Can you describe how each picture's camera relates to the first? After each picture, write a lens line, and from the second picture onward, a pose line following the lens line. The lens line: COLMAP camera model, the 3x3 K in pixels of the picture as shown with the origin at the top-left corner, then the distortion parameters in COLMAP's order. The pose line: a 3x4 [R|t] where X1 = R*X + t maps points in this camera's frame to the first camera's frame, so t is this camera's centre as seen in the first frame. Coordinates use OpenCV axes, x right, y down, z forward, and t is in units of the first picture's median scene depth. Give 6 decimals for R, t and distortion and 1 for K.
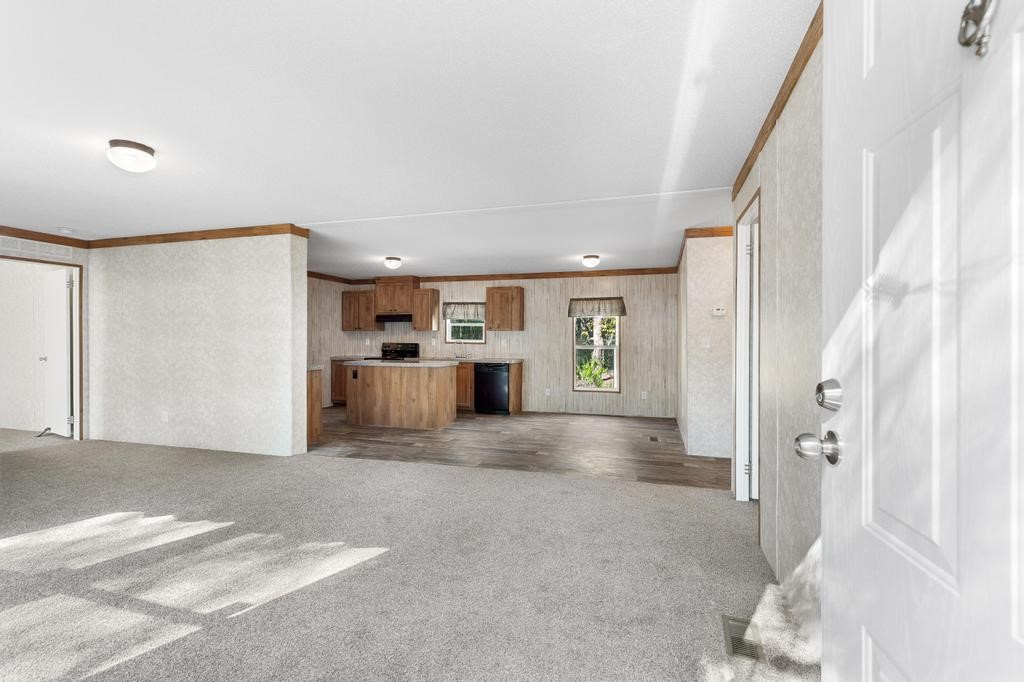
lens RADIAL K [[465.1, 0, 512.0], [0, 465.1, 341.0], [0, 0, 1]] dist [0.012739, 0.000226]
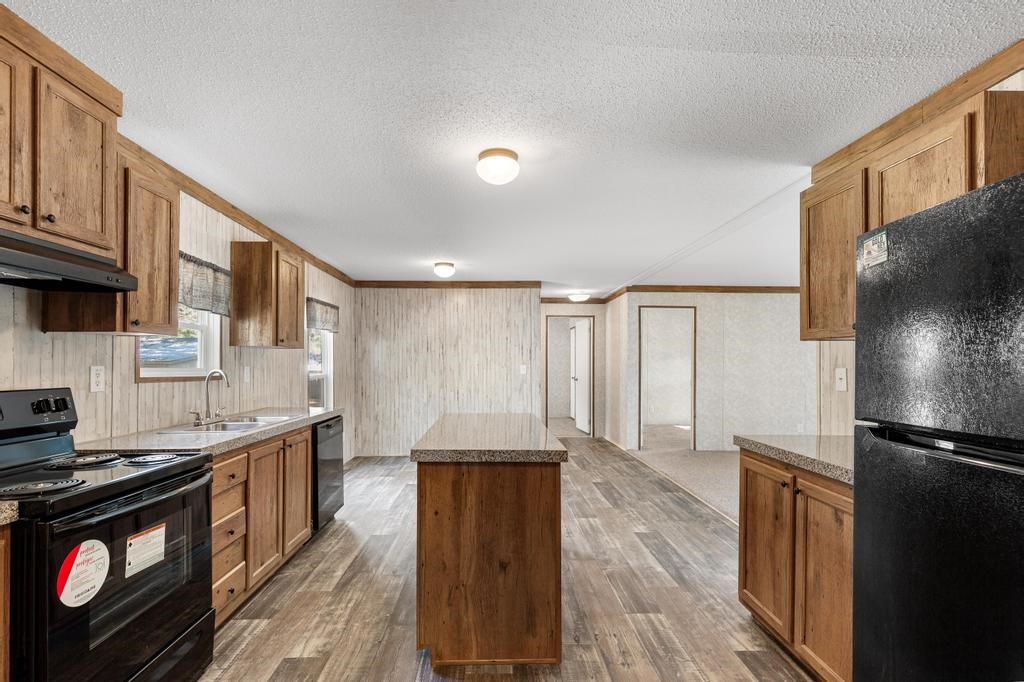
lens RADIAL K [[472.4, 0, 509.5], [0, 472.4, 352.3], [0, 0, 1]] dist [0.003231, 0.000185]
pose [[-0.328765, 0.018432, 0.944232, -0.621746], [-0.005287, 0.999758, -0.021357, -0.010194], [-0.944397, -0.012014, -0.328588, 1.118103]]
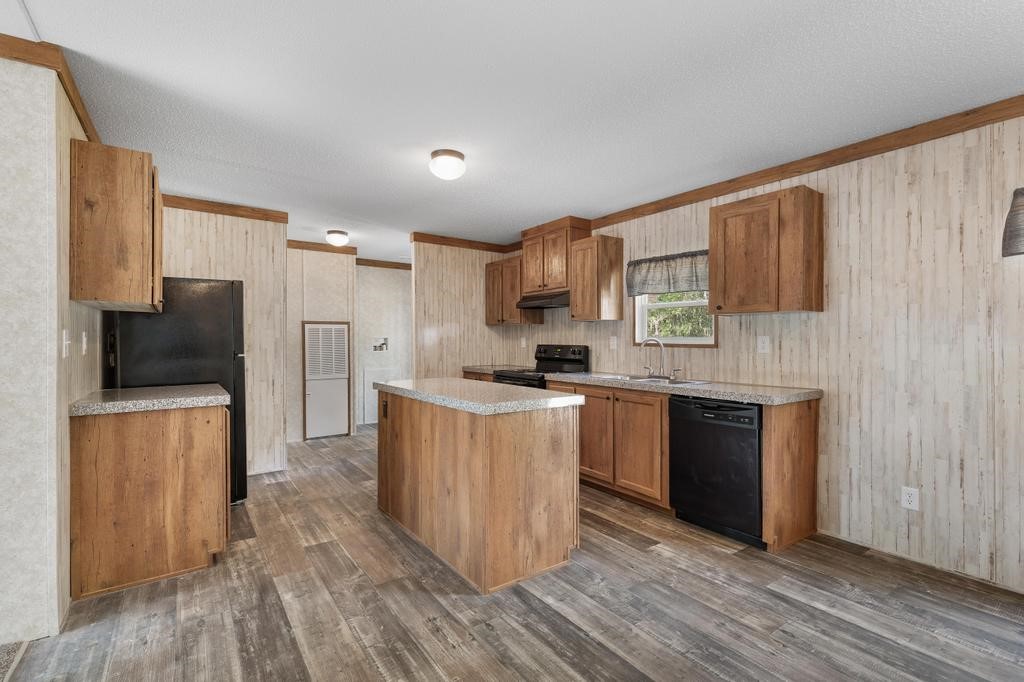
lens RADIAL K [[460.3, 0, 509.4], [0, 460.3, 340.8], [0, 0, 1]] dist [0.002843, 0.000233]
pose [[0.790668, -0.003137, -0.612237, 0.062631], [0.001853, 0.999995, -0.002731, 0.001647], [0.612243, 0.001025, 0.790669, 0.685345]]
